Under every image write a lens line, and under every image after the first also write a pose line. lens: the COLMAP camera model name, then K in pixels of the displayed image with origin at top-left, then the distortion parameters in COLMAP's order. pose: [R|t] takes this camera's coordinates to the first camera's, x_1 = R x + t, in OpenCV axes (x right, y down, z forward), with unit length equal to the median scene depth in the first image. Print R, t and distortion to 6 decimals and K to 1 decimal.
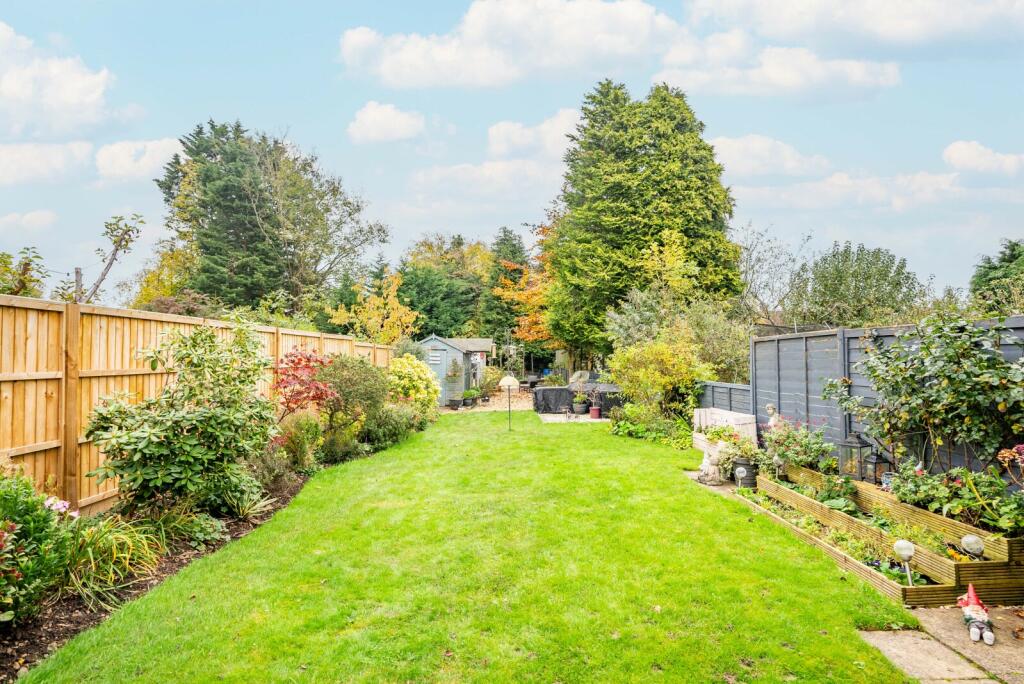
lens RADIAL K [[528.5, 0, 512.7], [0, 528.5, 345.0], [0, 0, 1]] dist [-0.001619, 0.000028]
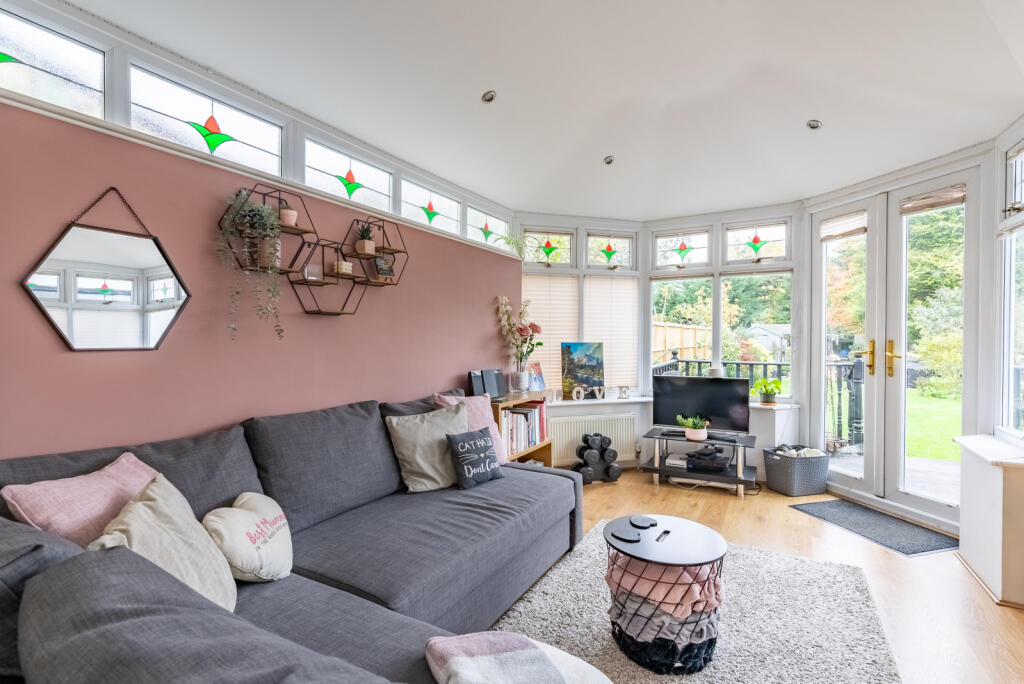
lens RADIAL K [[462.8, 0, 517.4], [0, 462.8, 342.4], [0, 0, 1]] dist [0.000329, 0.000513]
pose [[0.863119, 0.010629, -0.504889, -0.058609], [0.008178, 0.999353, 0.035019, -0.015665], [0.504934, -0.034354, 0.862474, -0.314807]]
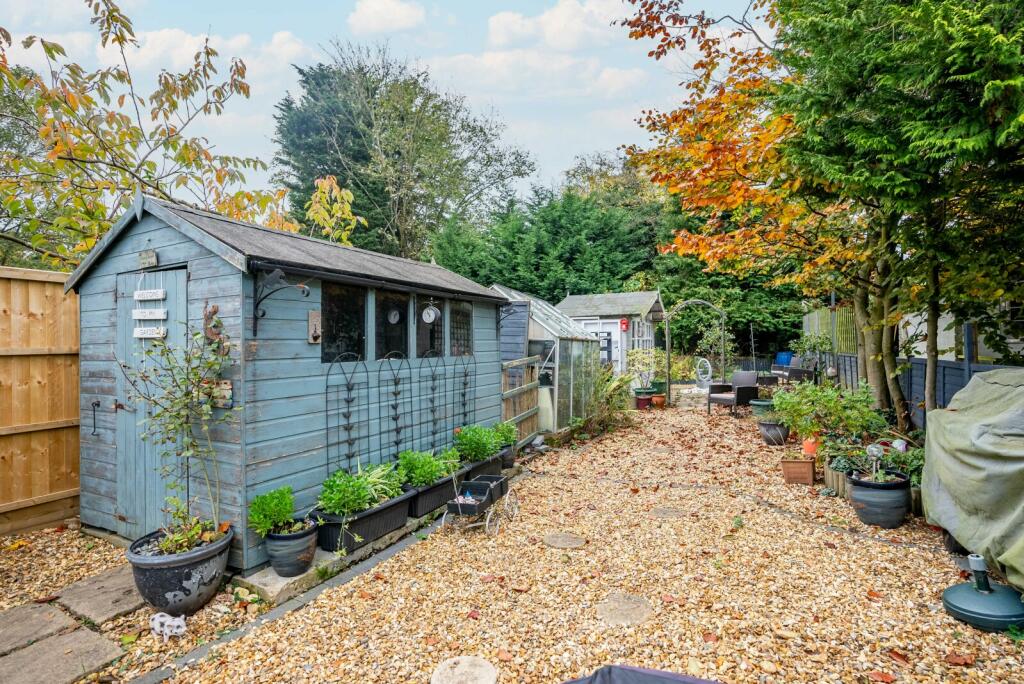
lens RADIAL K [[488.4, 0, 514.5], [0, 488.4, 340.8], [0, 0, 1]] dist [0.000963, 0.000249]
pose [[0.906109, -0.014855, -0.422784, 0.039917], [0.028231, 0.999279, 0.025393, 0.021998], [0.422102, -0.034944, 0.905875, 0.650543]]
